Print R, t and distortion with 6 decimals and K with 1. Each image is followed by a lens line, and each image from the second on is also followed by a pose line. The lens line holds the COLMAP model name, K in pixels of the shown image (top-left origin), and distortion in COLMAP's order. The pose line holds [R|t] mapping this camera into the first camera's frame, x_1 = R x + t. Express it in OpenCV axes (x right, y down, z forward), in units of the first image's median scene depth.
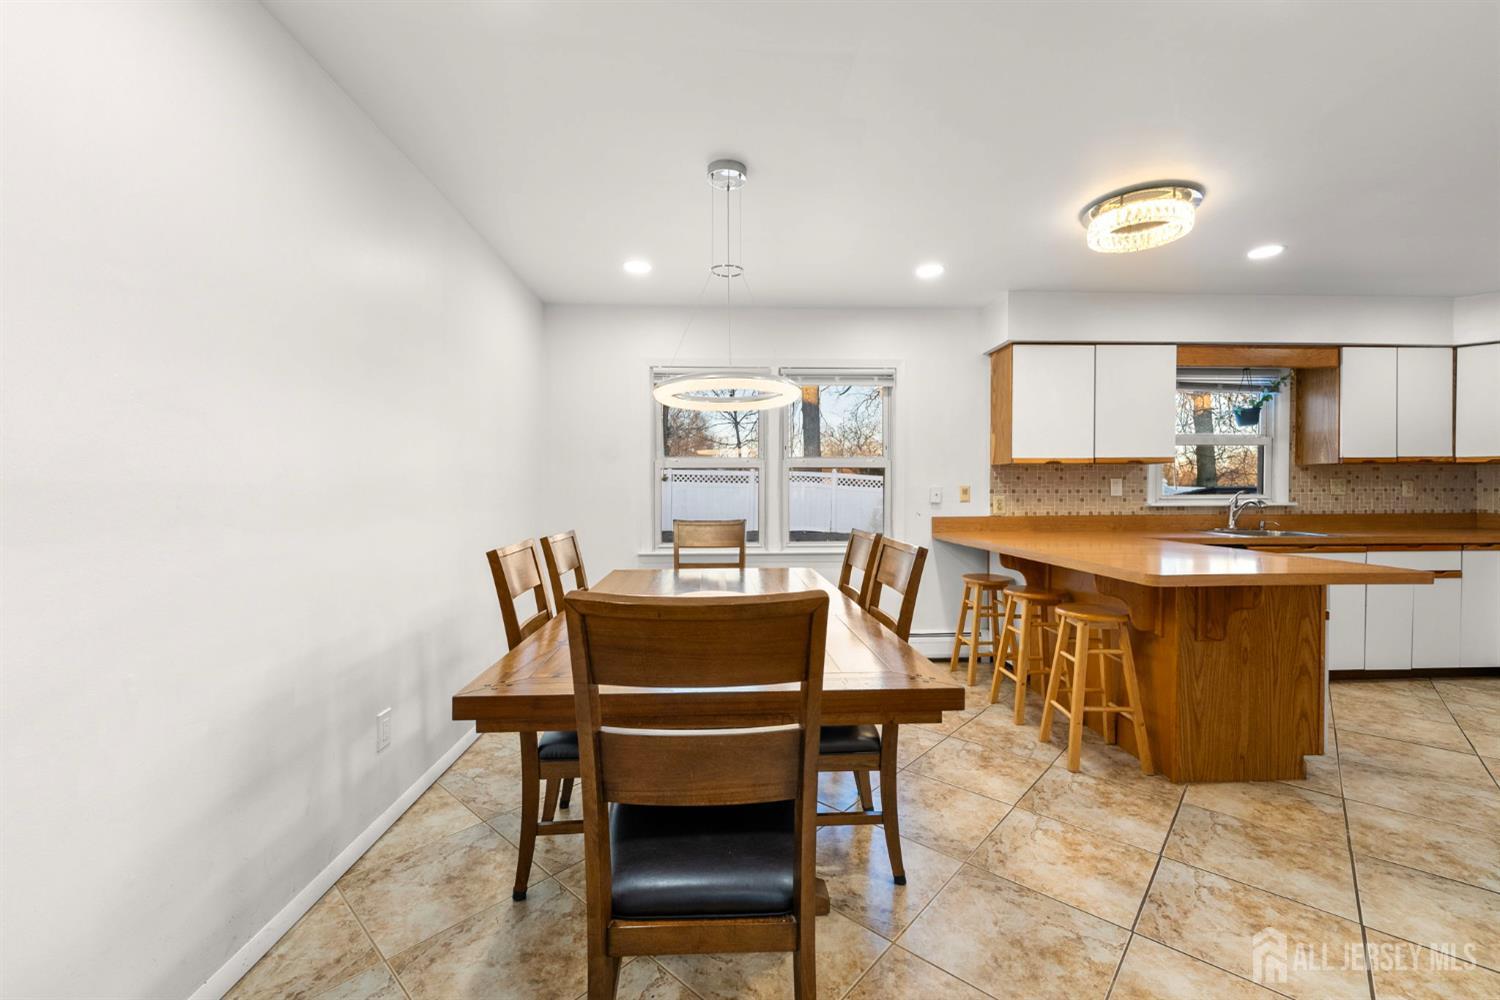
lens RADIAL K [[613.1, 0, 745.4], [0, 613.1, 495.8], [0, 0, 1]] dist [-0.001267, 0.000266]
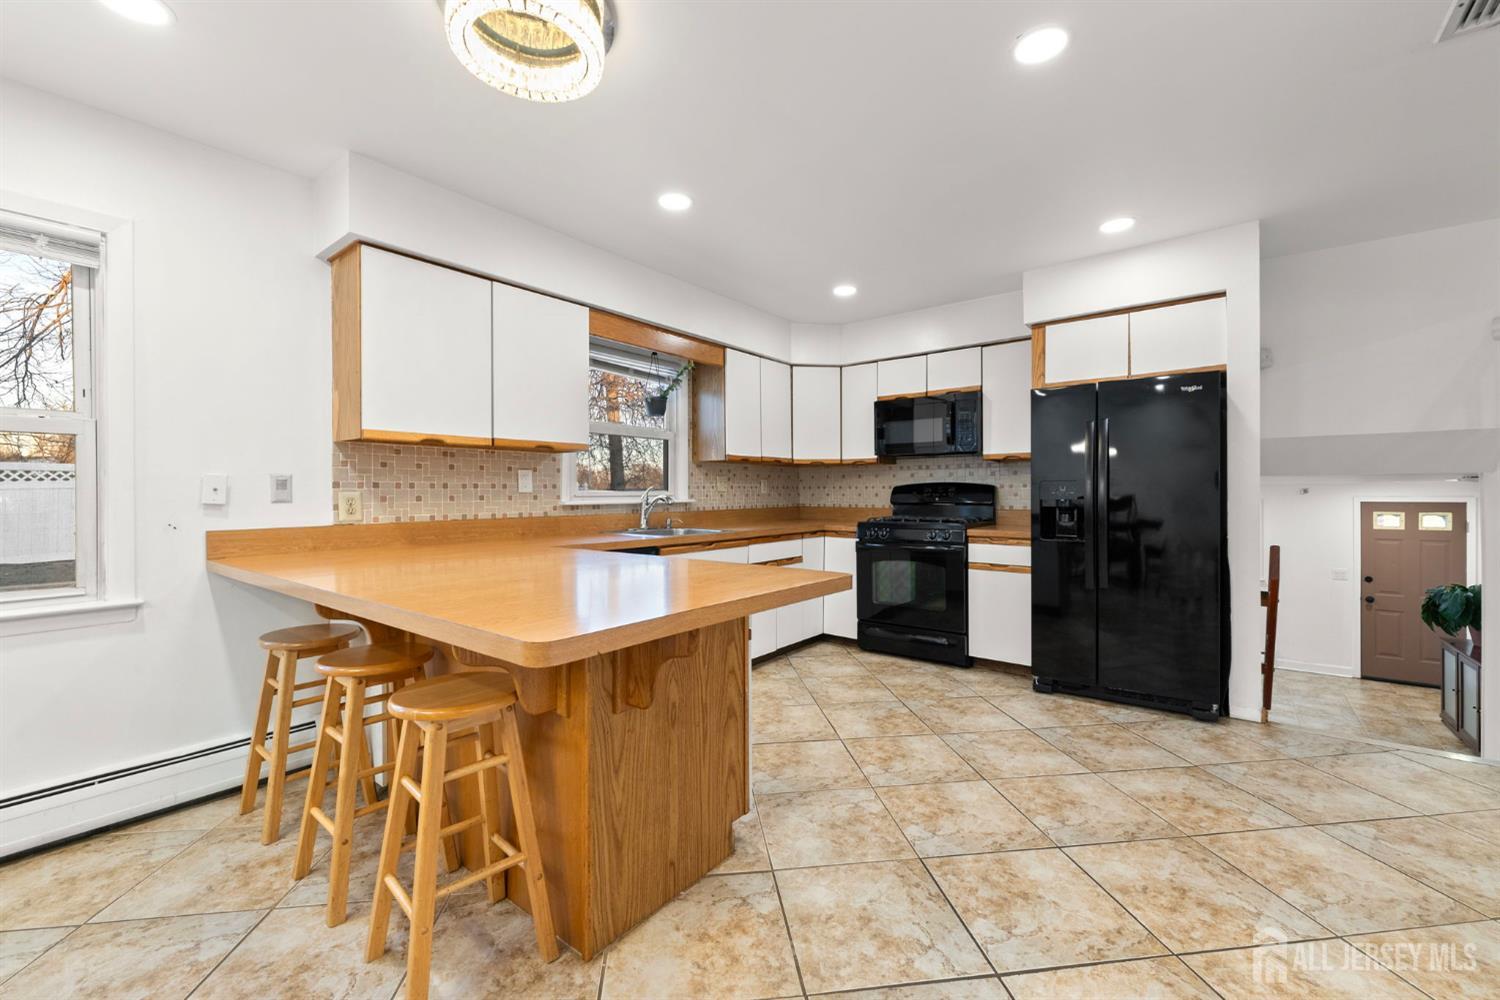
lens RADIAL K [[613.1, 0, 753.9], [0, 613.1, 500.7], [0, 0, 1]] dist [-0.001267, 0.000266]
pose [[0.648761, -0.009505, 0.760933, 0.215281], [0.010669, 0.999937, 0.003395, 0.011684], [-0.760917, 0.005916, 0.648822, 0.294976]]
